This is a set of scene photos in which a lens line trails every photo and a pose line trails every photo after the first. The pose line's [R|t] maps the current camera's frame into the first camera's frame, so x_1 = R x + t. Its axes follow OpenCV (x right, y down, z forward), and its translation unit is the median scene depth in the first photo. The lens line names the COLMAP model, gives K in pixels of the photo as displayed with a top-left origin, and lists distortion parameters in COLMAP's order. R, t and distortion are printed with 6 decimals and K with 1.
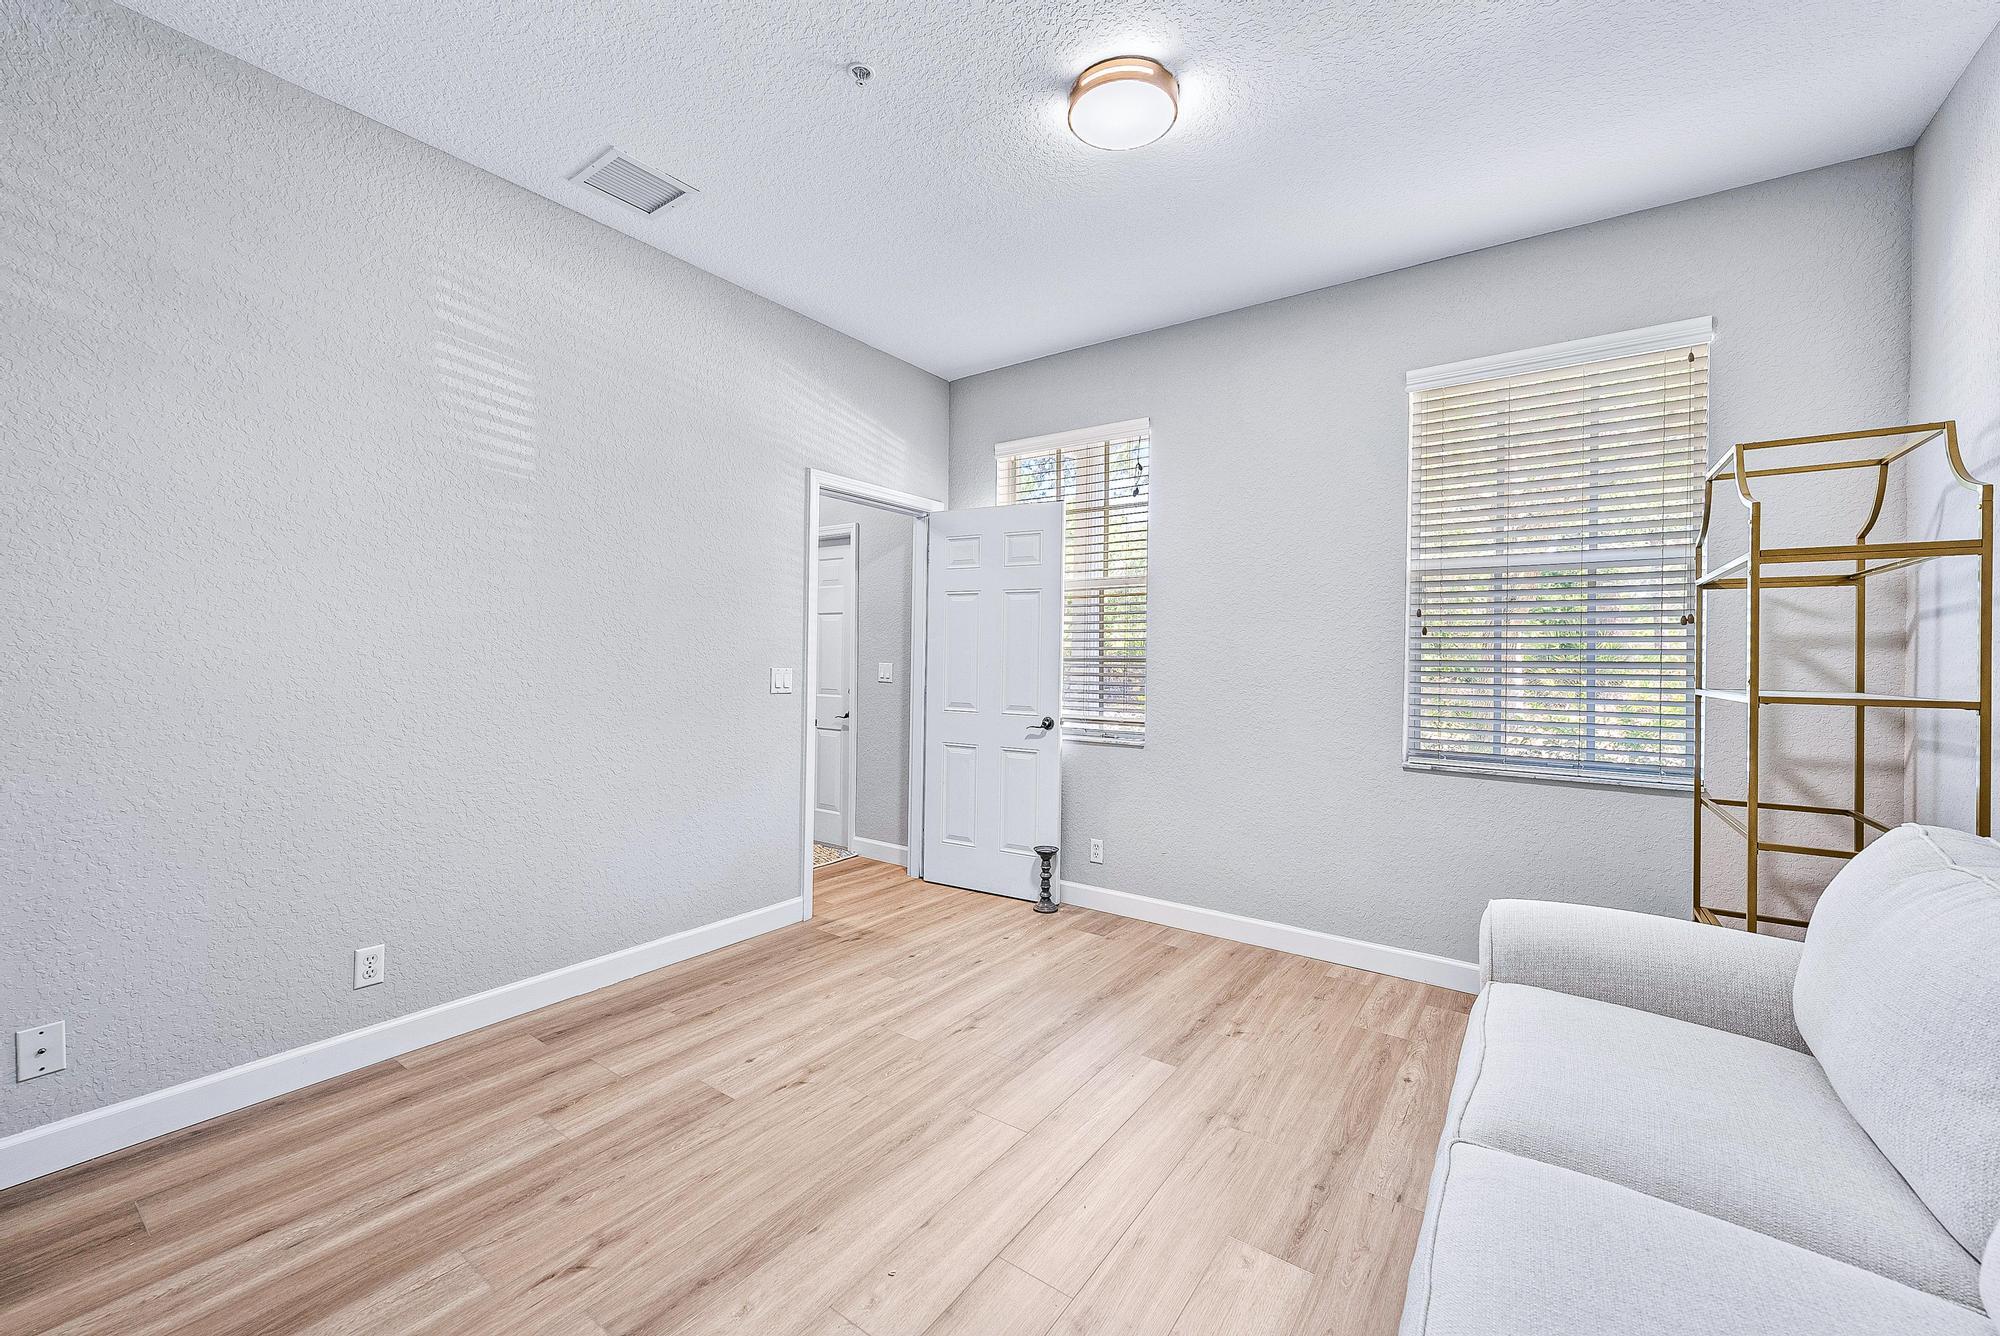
lens RADIAL K [[778.2, 0, 1000.0], [0, 778.2, 668.0], [0, 0, 1]] dist [0.000372, 0.000017]
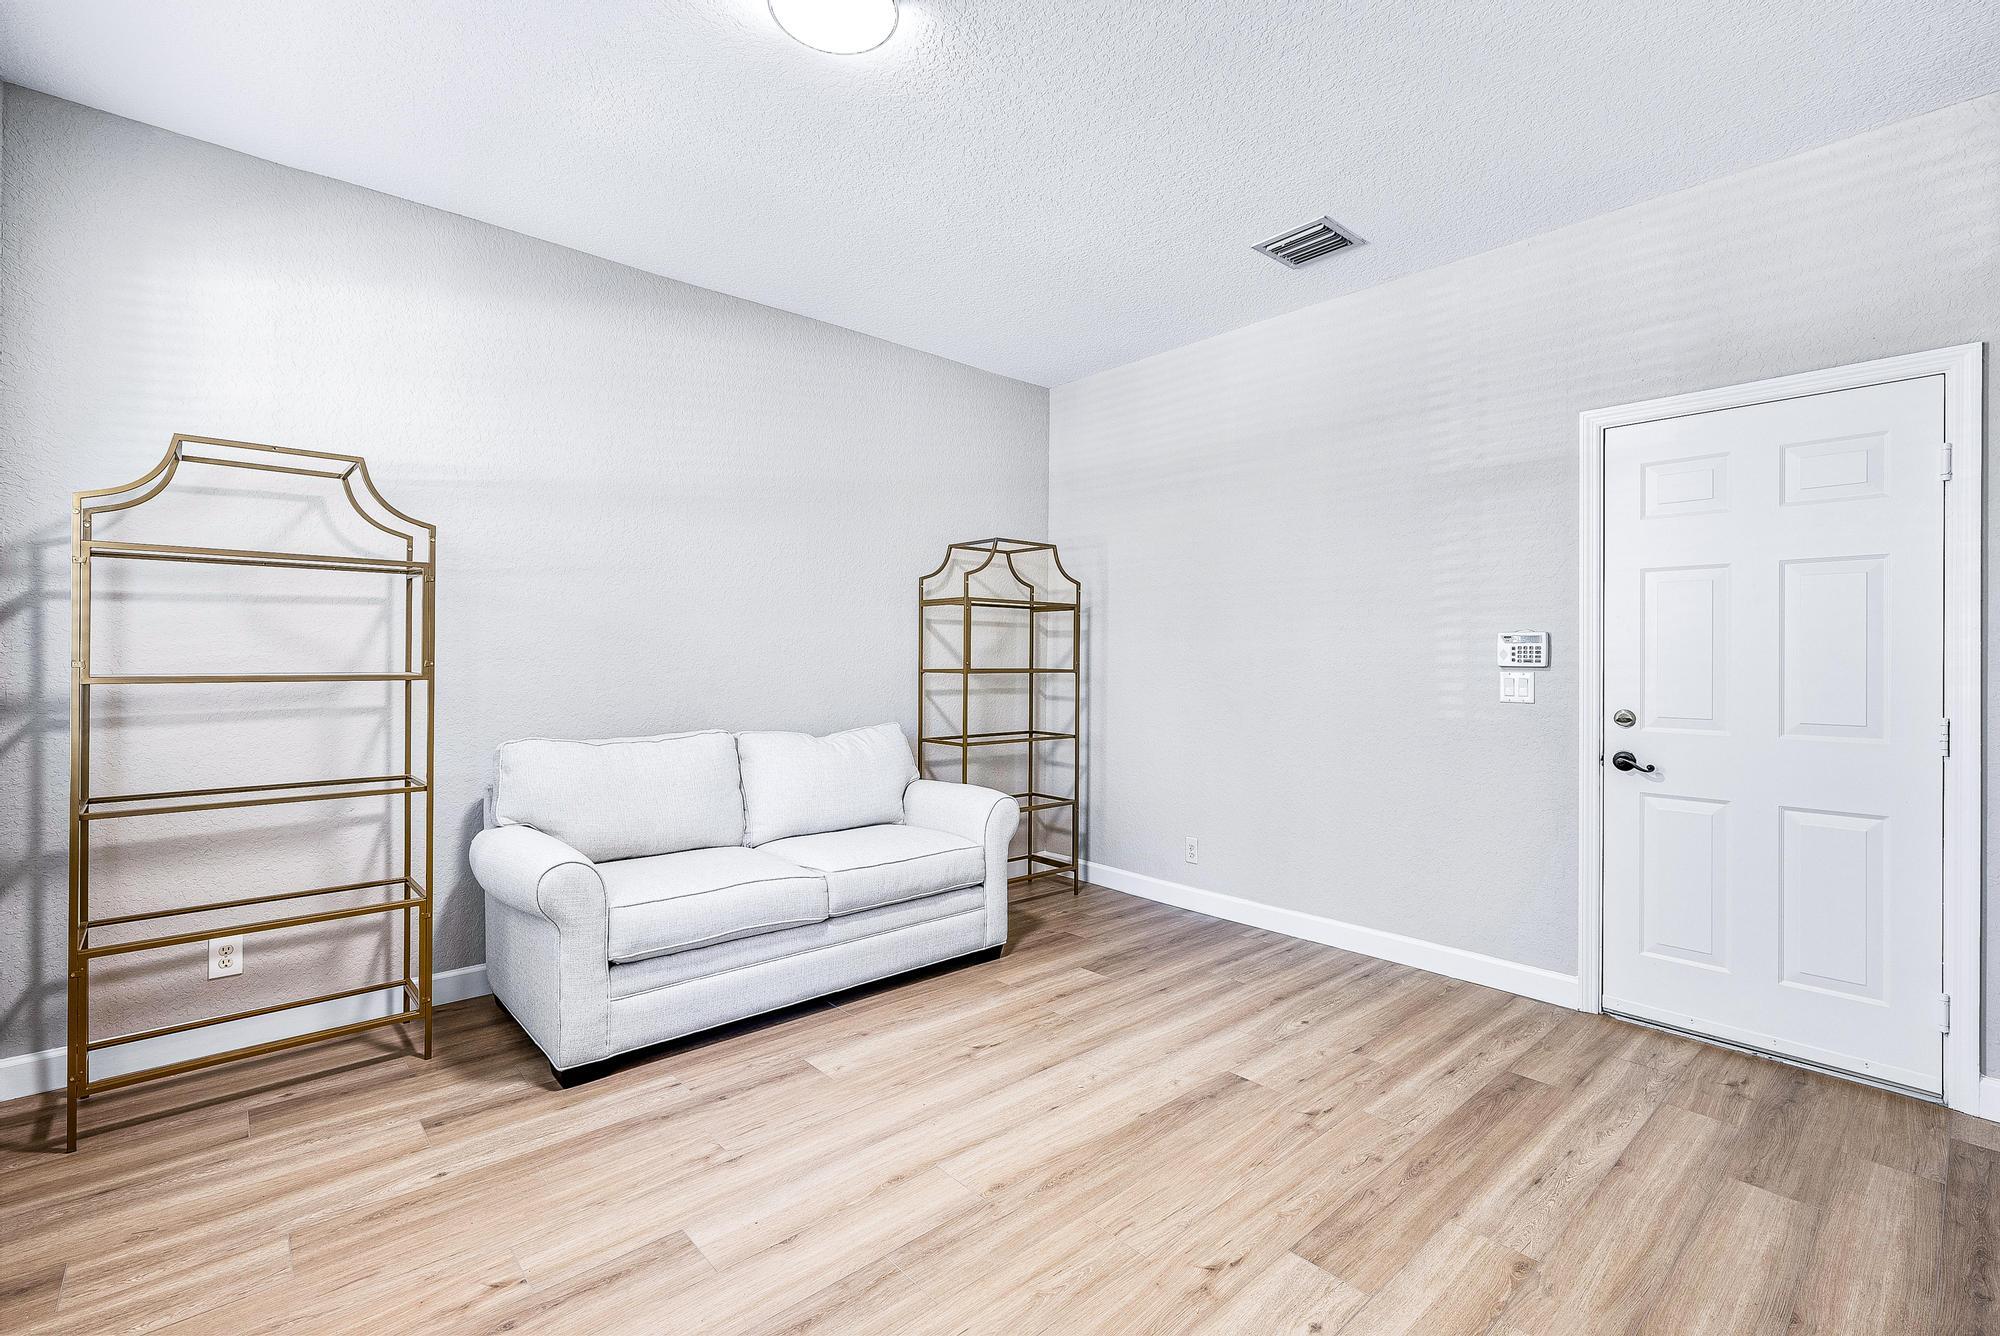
lens RADIAL K [[876.3, 0, 1004.4], [0, 876.3, 647.0], [0, 0, 1]] dist [0.000119, 0.000247]
pose [[-0.975836, -0.016970, 0.217844, -0.259082], [-0.017149, 0.999852, 0.001068, -0.027054], [-0.217830, -0.002693, -0.975983, 1.990012]]
